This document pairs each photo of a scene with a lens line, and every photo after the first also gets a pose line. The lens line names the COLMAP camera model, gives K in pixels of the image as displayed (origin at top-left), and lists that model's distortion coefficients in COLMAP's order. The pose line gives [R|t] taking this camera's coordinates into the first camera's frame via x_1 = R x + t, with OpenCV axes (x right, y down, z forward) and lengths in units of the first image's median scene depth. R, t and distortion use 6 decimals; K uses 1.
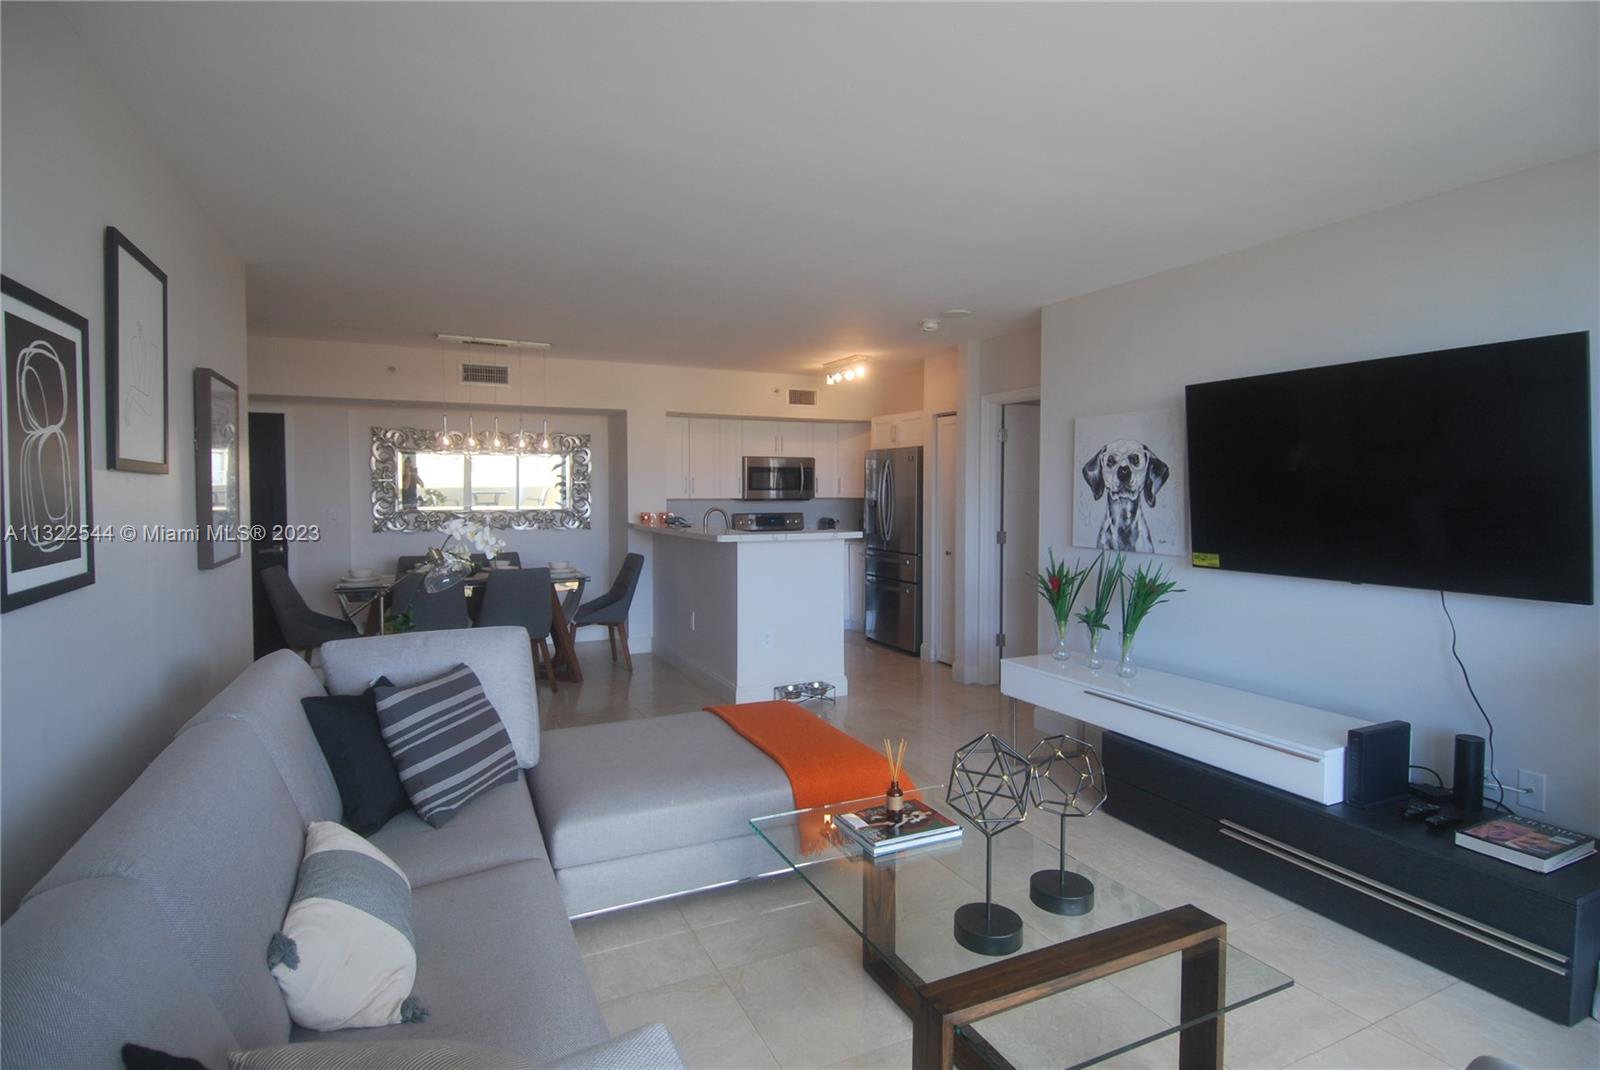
lens RADIAL K [[827.5, 0, 801.4], [0, 827.5, 513.3], [0, 0, 1]] dist [0.000591, -0.000043]
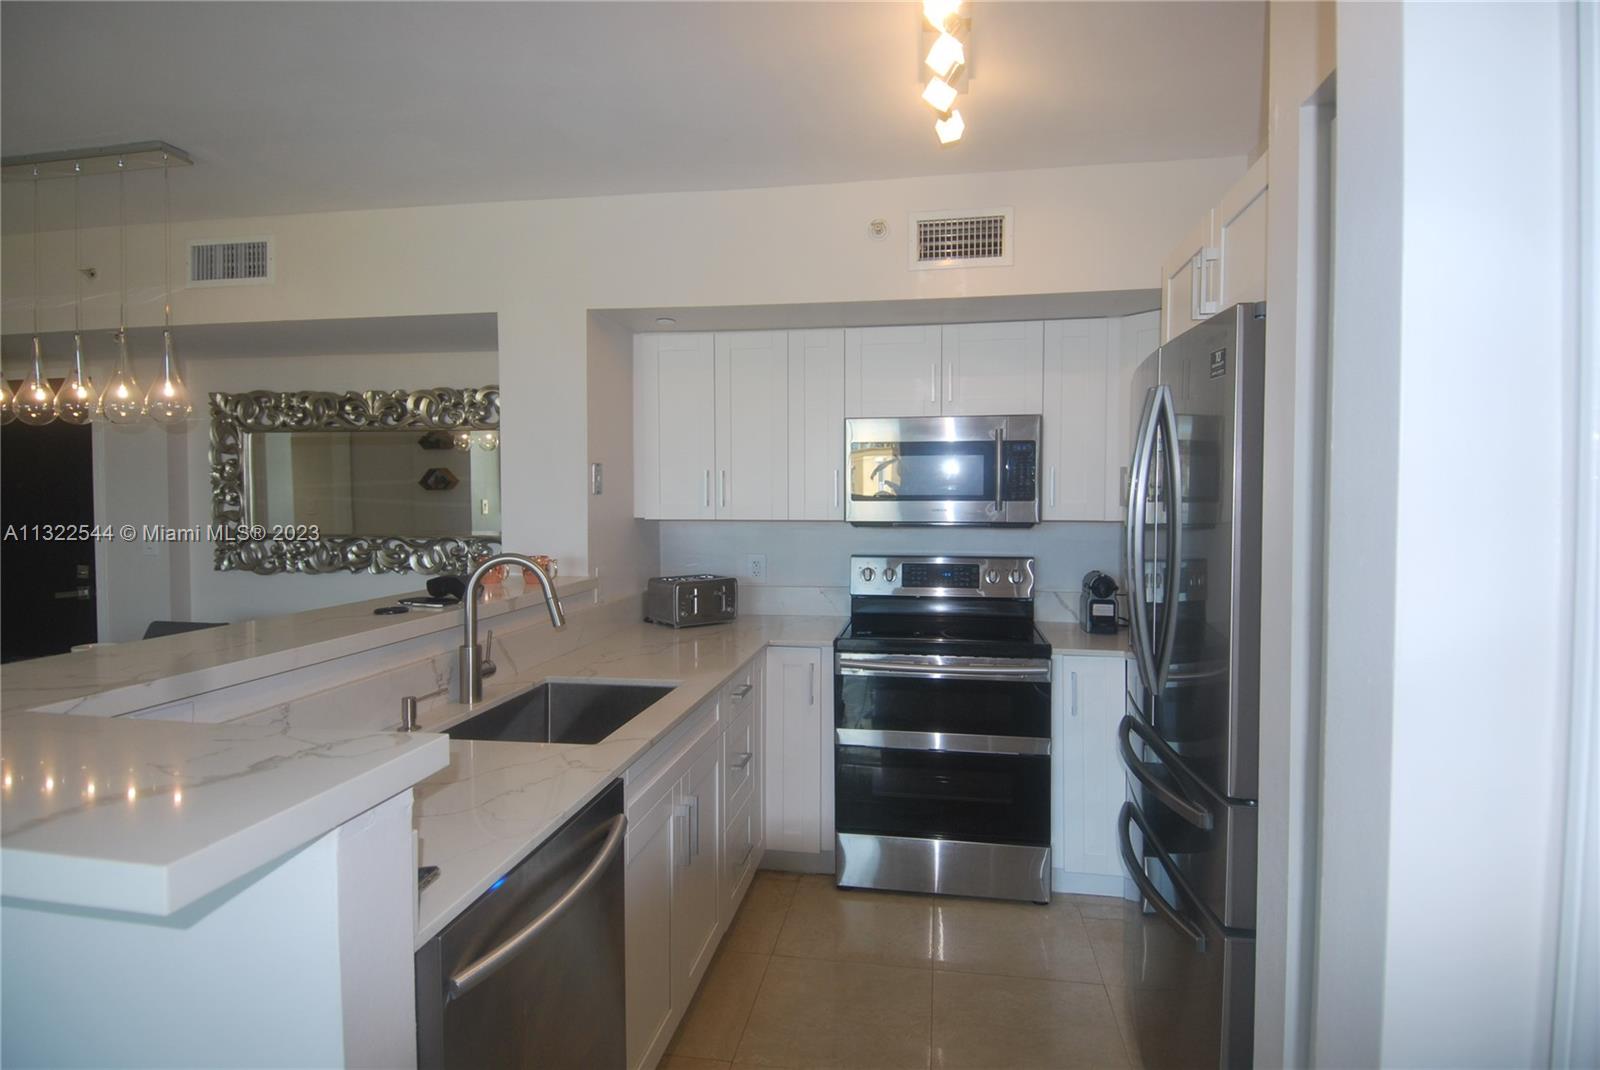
lens RADIAL K [[827.5, 0, 801.4], [0, 827.5, 513.3], [0, 0, 1]] dist [0.000591, -0.000043]
pose [[0.814755, 0.016823, -0.579561, 0.166450], [-0.015708, 0.999853, 0.006940, -0.028056], [0.579592, 0.003449, 0.814899, 0.755214]]
